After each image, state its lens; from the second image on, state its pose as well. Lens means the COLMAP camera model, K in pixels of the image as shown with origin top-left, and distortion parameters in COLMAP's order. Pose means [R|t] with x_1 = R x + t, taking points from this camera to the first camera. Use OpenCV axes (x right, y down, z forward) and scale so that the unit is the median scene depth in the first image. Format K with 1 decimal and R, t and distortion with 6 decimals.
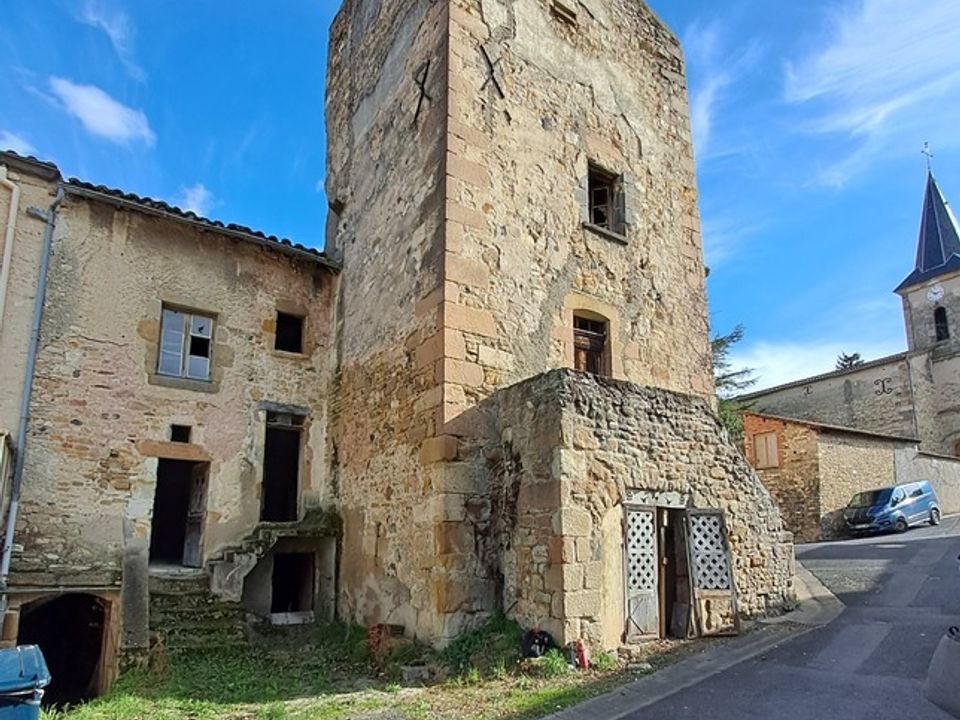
lens RADIAL K [[923.1, 0, 545.3], [0, 923.1, 364.8], [0, 0, 1]] dist [0.104057, -0.076389]
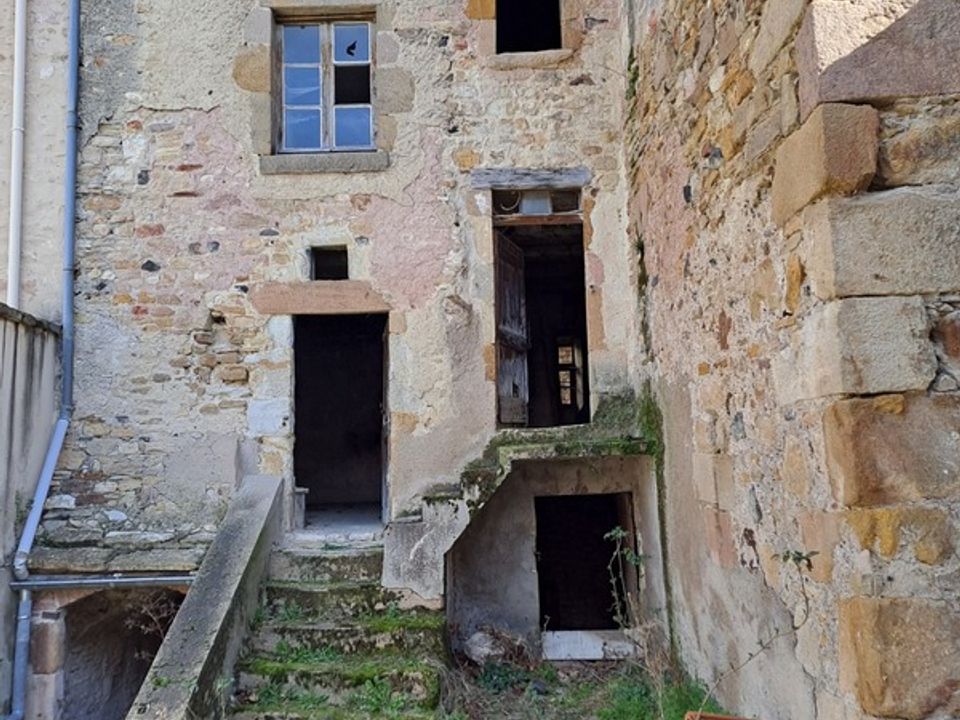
lens RADIAL K [[923.1, 0, 545.3], [0, 923.1, 364.8], [0, 0, 1]] dist [0.104057, -0.076389]
pose [[0.725777, -0.107835, -0.679426, 0.020086], [0.174424, 0.984210, 0.030115, 0.132565], [0.665451, -0.140365, 0.733126, 0.715914]]
